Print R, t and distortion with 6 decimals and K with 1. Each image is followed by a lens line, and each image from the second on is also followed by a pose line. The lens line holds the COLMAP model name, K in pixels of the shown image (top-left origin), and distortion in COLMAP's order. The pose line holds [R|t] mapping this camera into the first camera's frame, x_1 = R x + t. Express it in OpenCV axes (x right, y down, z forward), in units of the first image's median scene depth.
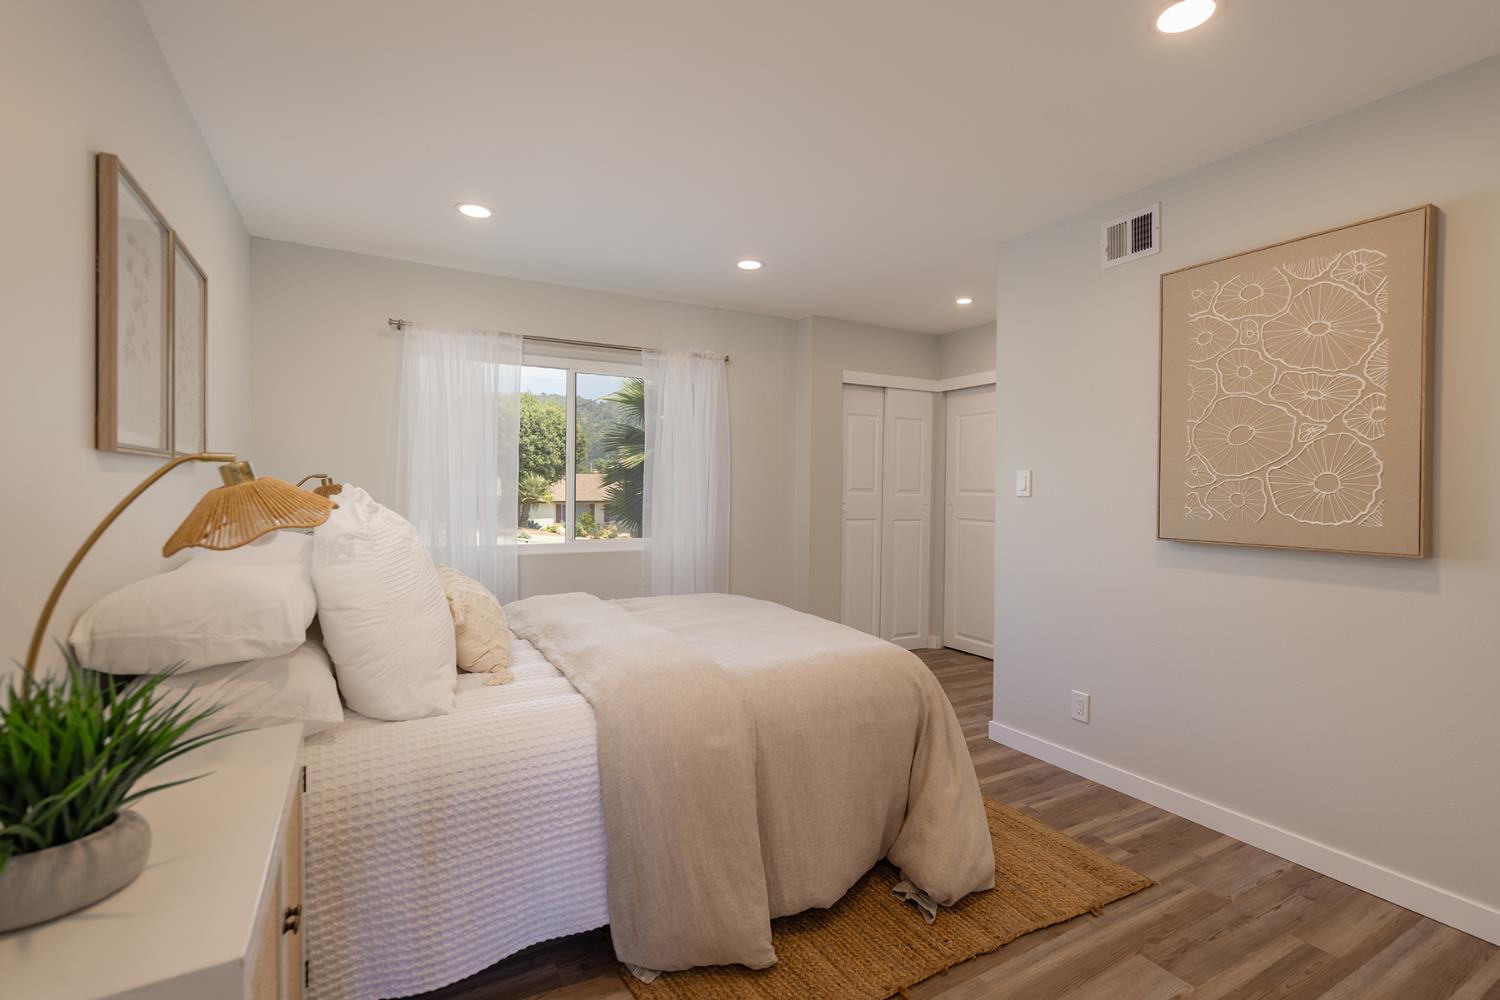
lens RADIAL K [[711.9, 0, 750.4], [0, 711.9, 498.7], [0, 0, 1]] dist [-0.001958, -0.000661]
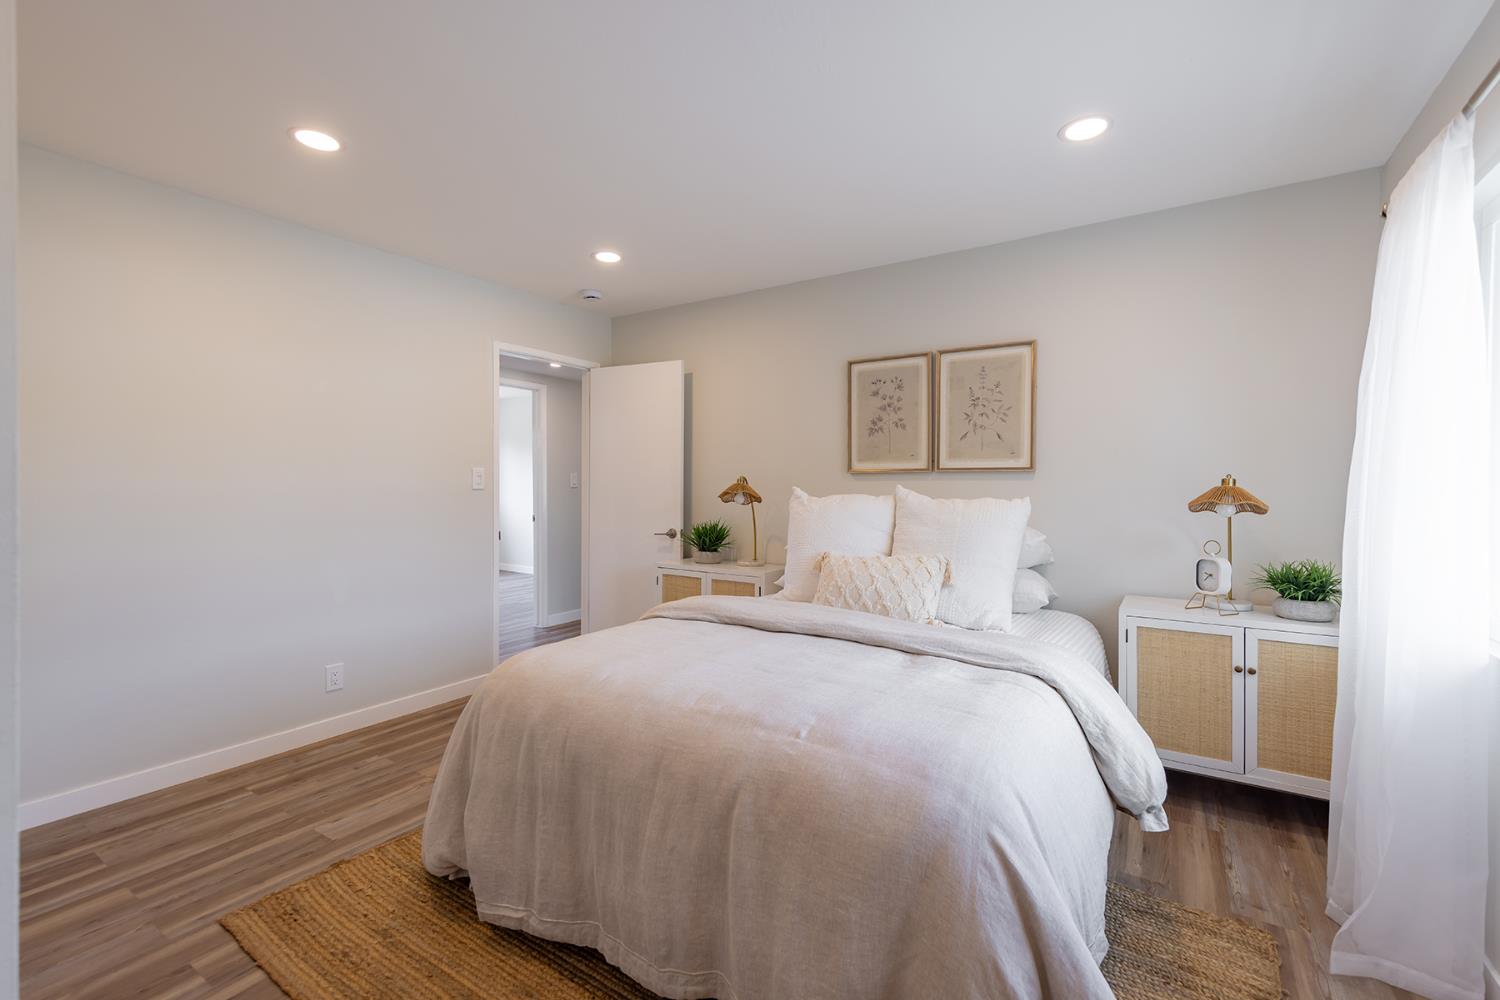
lens RADIAL K [[651.6, 0, 749.3], [0, 651.6, 496.7], [0, 0, 1]] dist [-0.000473, -0.000112]
pose [[-0.888248, -0.003816, -0.459348, 0.382137], [-0.013119, 0.999768, 0.017063, -0.022191], [0.459177, 0.021182, -0.888092, 2.191676]]
